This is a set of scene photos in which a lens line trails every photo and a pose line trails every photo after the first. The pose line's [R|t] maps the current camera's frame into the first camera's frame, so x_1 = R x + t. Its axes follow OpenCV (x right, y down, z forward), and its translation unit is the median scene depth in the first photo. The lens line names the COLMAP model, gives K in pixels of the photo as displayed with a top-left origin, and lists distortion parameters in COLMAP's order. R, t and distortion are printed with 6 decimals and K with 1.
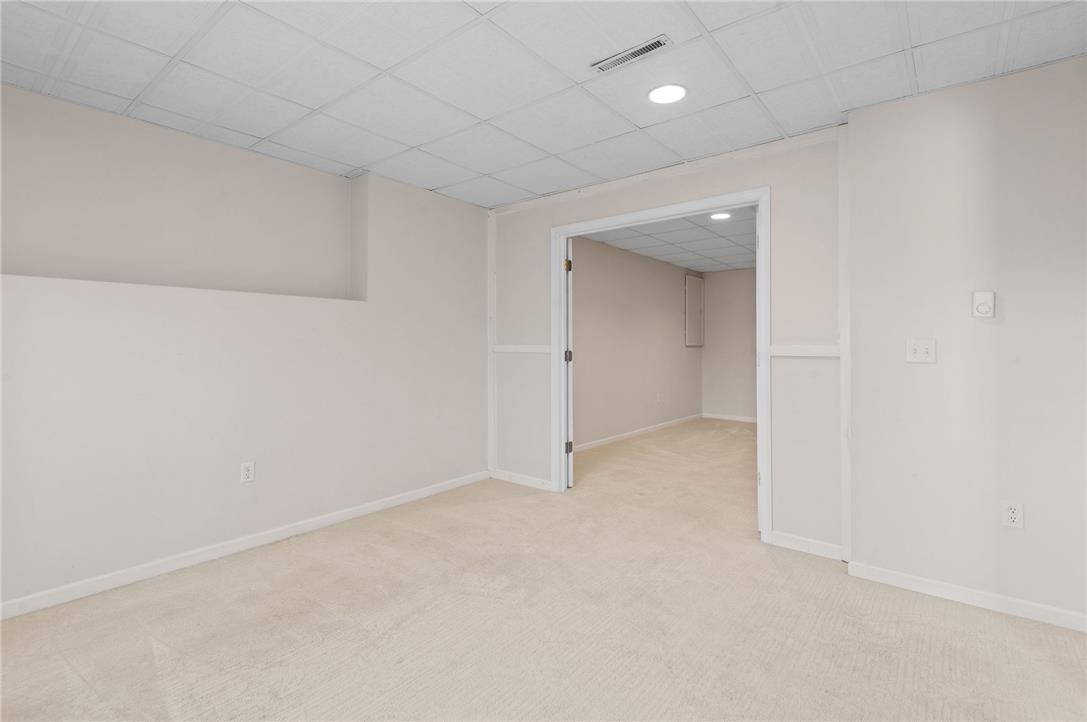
lens RADIAL K [[510.4, 0, 542.1], [0, 510.4, 354.6], [0, 0, 1]] dist [0.019932, -0.009310]
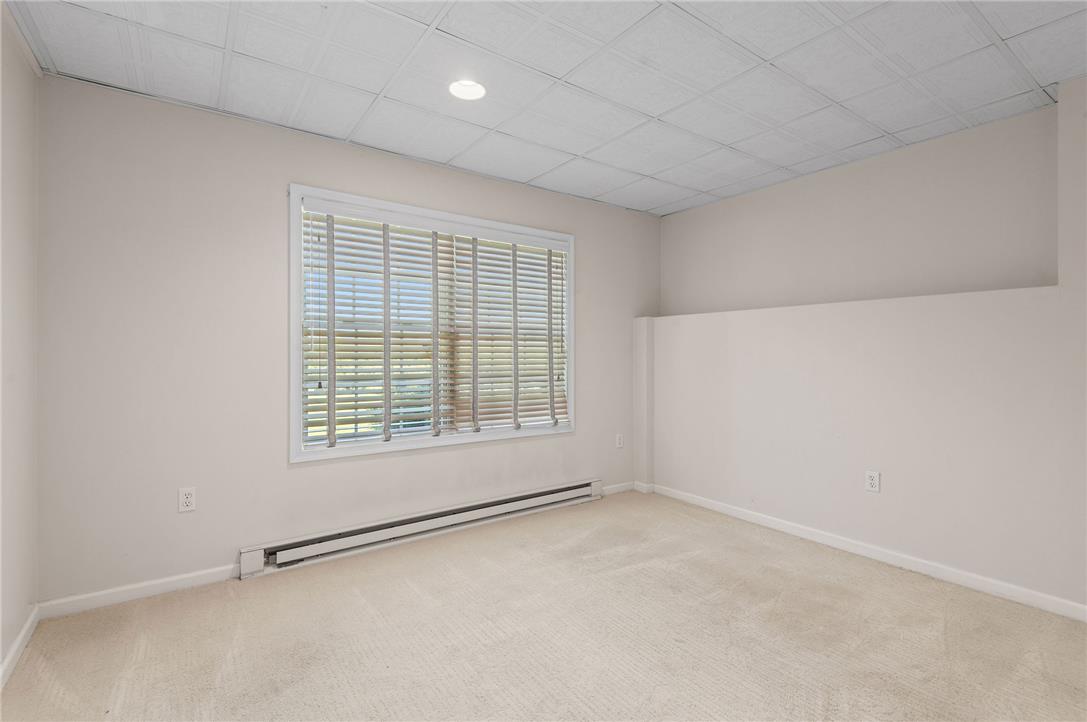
lens RADIAL K [[510.4, 0, 545.7], [0, 510.4, 363.1], [0, 0, 1]] dist [0.019932, -0.009310]
pose [[-0.284525, 0.018274, -0.958494, 0.560112], [-0.013785, 0.999637, 0.023151, -0.015277], [0.958569, 0.019800, -0.284170, 0.673183]]
